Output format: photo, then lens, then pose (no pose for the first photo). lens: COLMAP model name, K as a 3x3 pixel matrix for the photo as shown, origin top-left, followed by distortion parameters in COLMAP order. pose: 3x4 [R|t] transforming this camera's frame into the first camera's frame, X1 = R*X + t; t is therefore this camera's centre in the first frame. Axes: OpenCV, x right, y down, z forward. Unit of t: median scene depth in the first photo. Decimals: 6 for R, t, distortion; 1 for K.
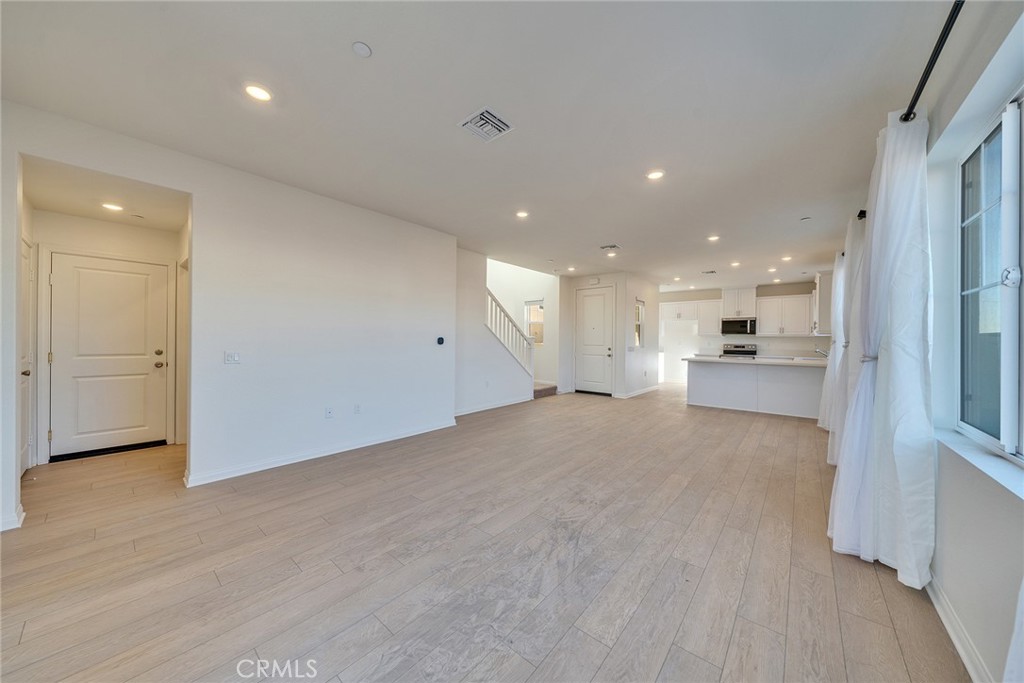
lens RADIAL K [[346.8, 0, 508.4], [0, 346.8, 340.1], [0, 0, 1]] dist [-0.008302, -0.000039]
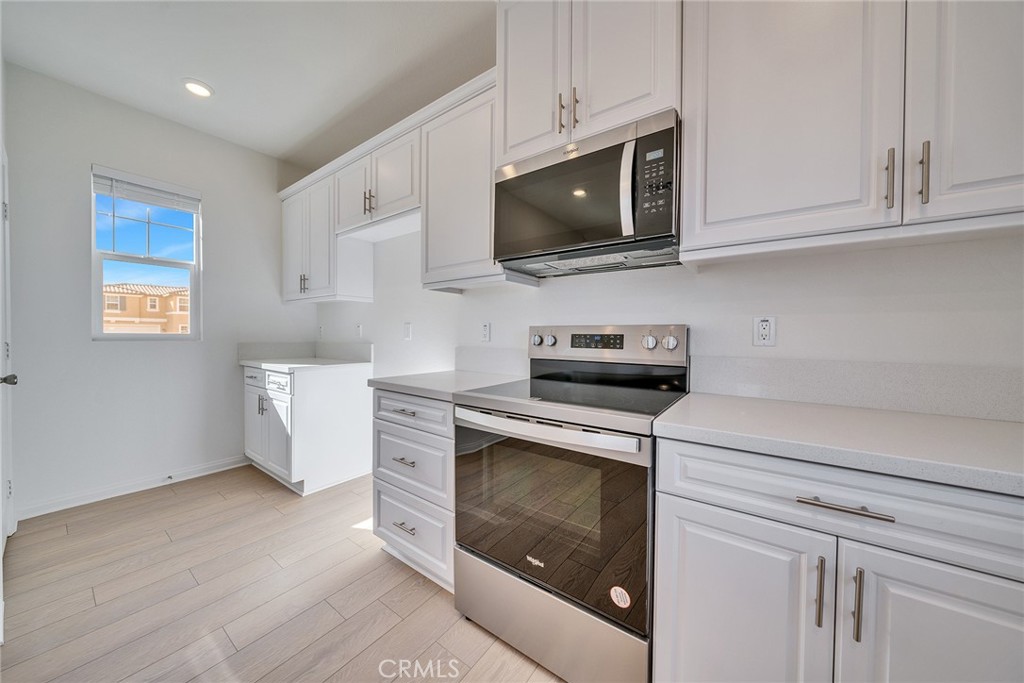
lens RADIAL K [[346.8, 0, 508.4], [0, 346.8, 340.1], [0, 0, 1]] dist [-0.008302, -0.000039]
pose [[0.997385, -0.005071, 0.072091, 0.673379], [0.003914, 0.999861, 0.016190, 0.017929], [-0.072163, -0.015865, 0.997267, 0.915084]]
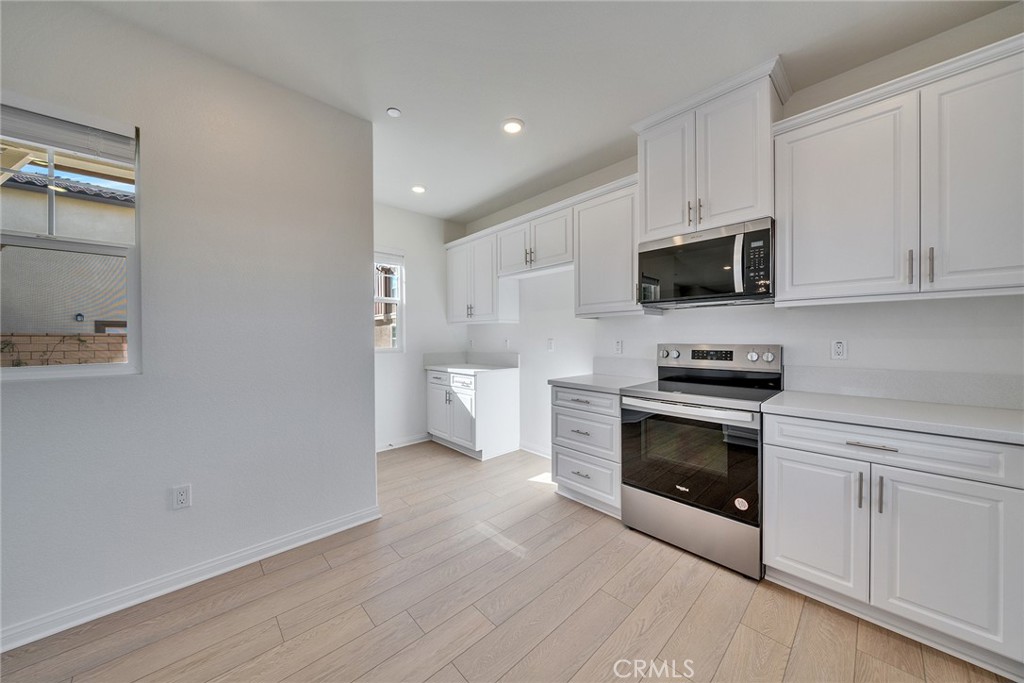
lens RADIAL K [[346.8, 0, 508.4], [0, 346.8, 340.1], [0, 0, 1]] dist [-0.008302, -0.000039]
pose [[0.992935, -0.017470, -0.117369, 0.606379], [0.018499, 0.999799, 0.007687, 0.004696], [0.117211, -0.009803, 0.993059, 0.806656]]
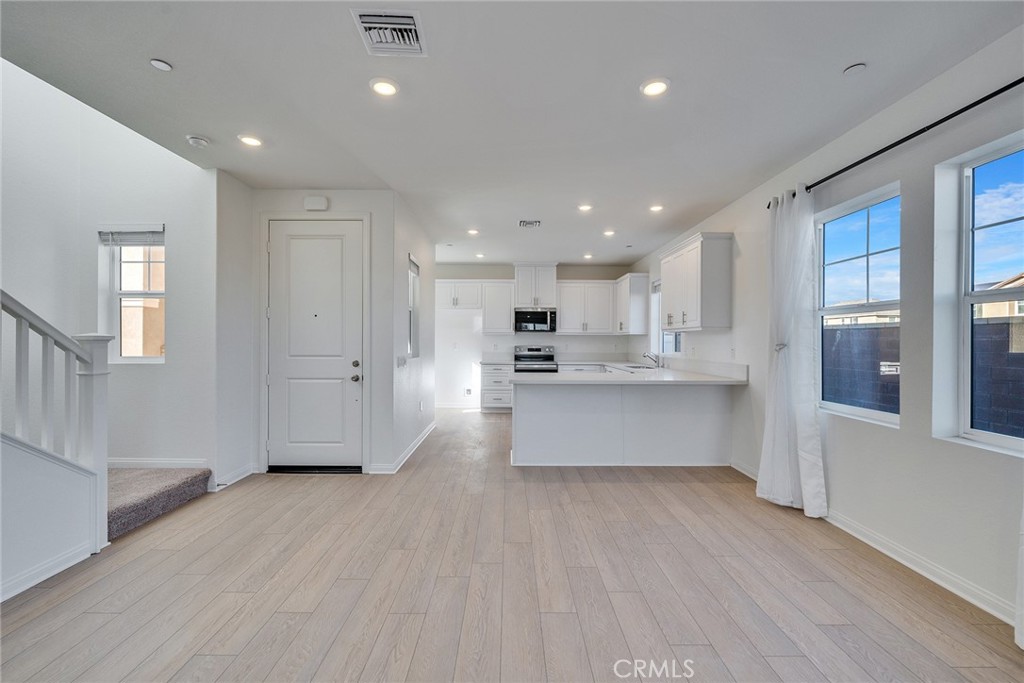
lens RADIAL K [[419.0, 0, 512.0], [0, 419.0, 341.5], [0, 0, 1]] dist [-0.002026, -0.000053]
pose [[0.755868, -0.008984, 0.654662, 0.086171], [0.005082, 0.999956, 0.007854, -0.004450], [-0.654704, -0.002610, 0.755881, 0.426204]]
